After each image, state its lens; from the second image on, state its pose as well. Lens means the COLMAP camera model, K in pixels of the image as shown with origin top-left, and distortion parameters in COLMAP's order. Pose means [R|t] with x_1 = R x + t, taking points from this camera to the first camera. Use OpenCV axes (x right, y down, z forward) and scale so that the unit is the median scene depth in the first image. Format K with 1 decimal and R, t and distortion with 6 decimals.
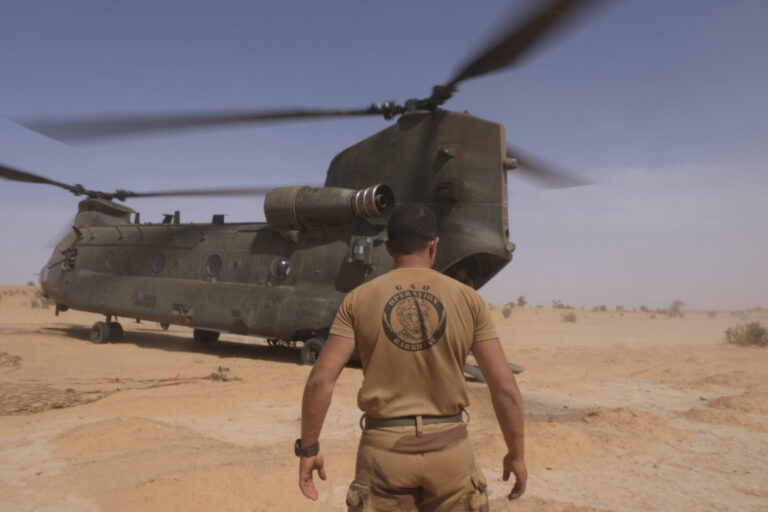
lens RADIAL K [[531.3, 0, 384.0], [0, 531.3, 256.0], [0, 0, 1]] dist [-0.006303, -0.003507]
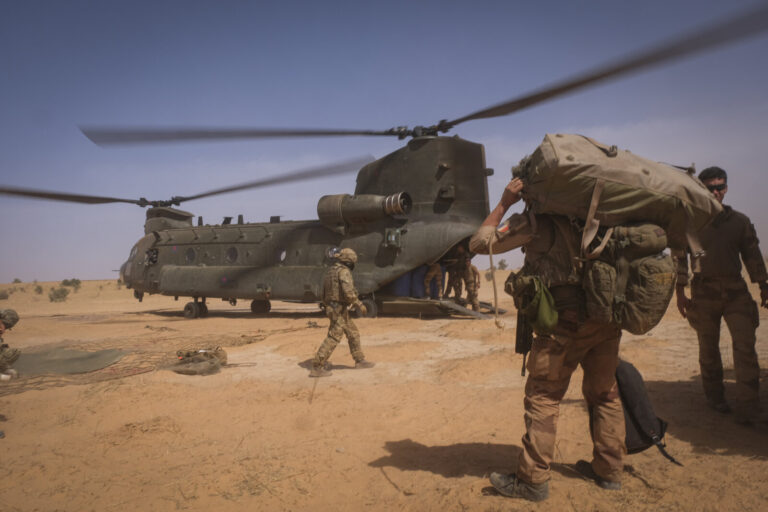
lens RADIAL K [[531.3, 0, 384.0], [0, 531.3, 256.0], [0, 0, 1]] dist [-0.006303, -0.003507]
pose [[0.997015, -0.070632, 0.031167, -0.101593], [0.068840, 0.996097, 0.055237, -0.038698], [-0.034946, -0.052926, 0.997987, -0.409296]]
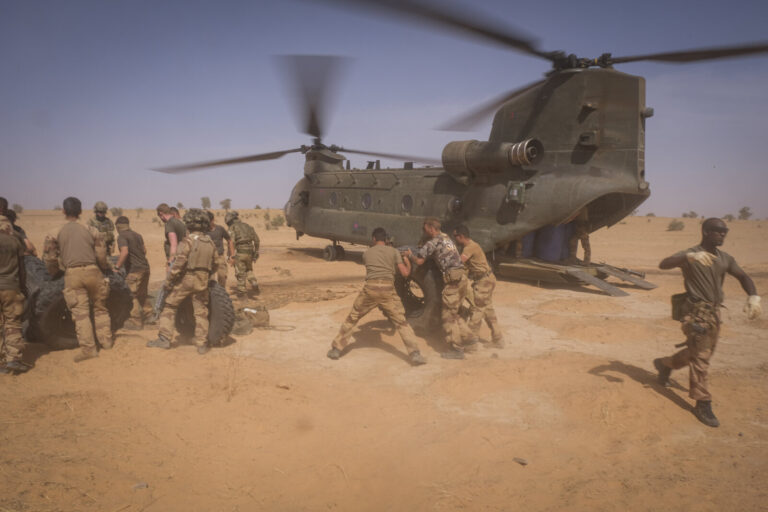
lens RADIAL K [[531.3, 0, 384.0], [0, 531.3, 256.0], [0, 0, 1]] dist [-0.006303, -0.003507]
pose [[0.938344, 0.006839, -0.345637, 0.089822], [0.047892, 0.987592, 0.149560, -0.057714], [0.342371, -0.156892, 0.926373, -0.281319]]
